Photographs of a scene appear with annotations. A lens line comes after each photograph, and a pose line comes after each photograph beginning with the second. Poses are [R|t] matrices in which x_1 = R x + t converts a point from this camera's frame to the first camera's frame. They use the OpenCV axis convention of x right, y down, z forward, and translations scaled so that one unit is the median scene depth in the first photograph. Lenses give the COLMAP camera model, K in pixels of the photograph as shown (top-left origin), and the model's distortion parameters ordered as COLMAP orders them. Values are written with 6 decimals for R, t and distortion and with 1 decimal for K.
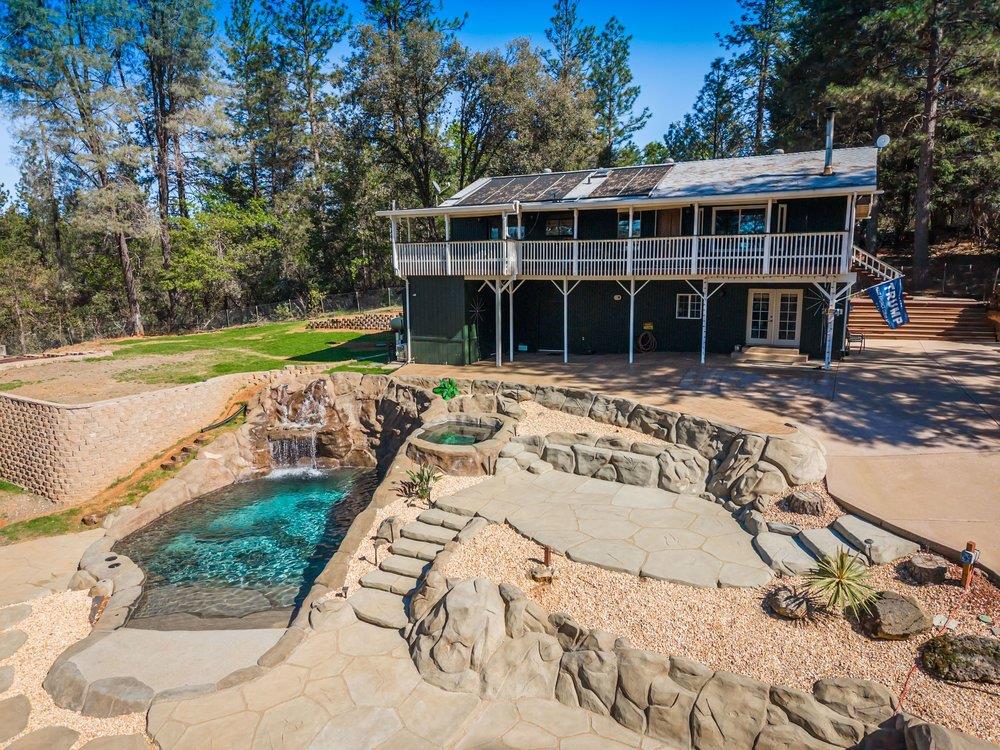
lens RADIAL K [[686.1, 0, 474.4], [0, 686.1, 372.9], [0, 0, 1]] dist [0.056739, -0.062977]
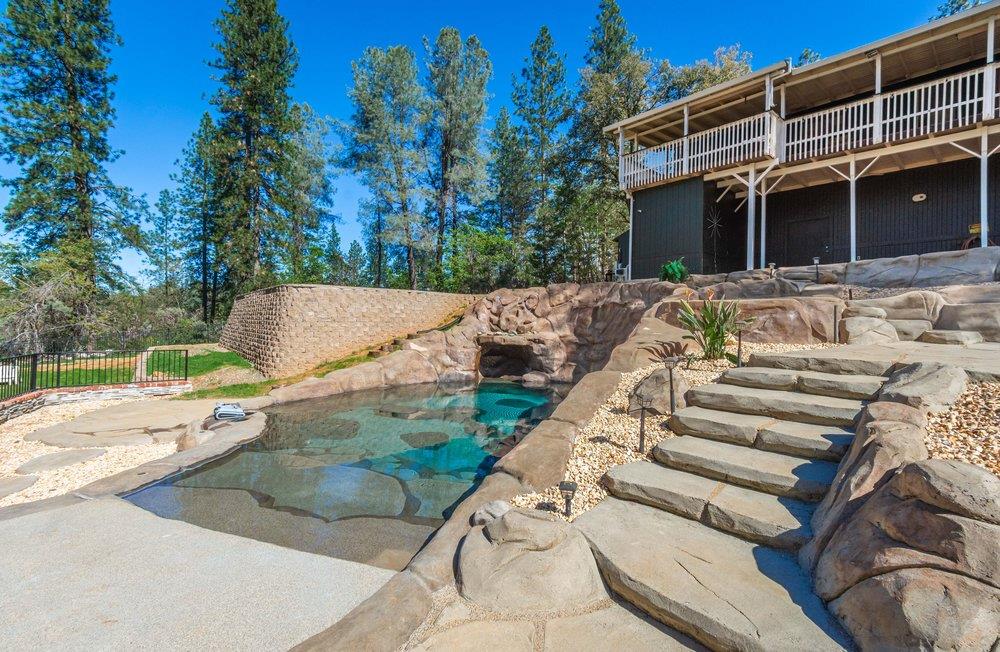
lens RADIAL K [[441.6, 0, 487.7], [0, 441.6, 311.7], [0, 0, 1]] dist [0.009850, -0.000608]
pose [[0.943812, 0.026843, -0.329390, -0.093140], [-0.084965, 0.982902, -0.163355, 0.160284], [0.319373, 0.182164, 0.929956, 0.461521]]
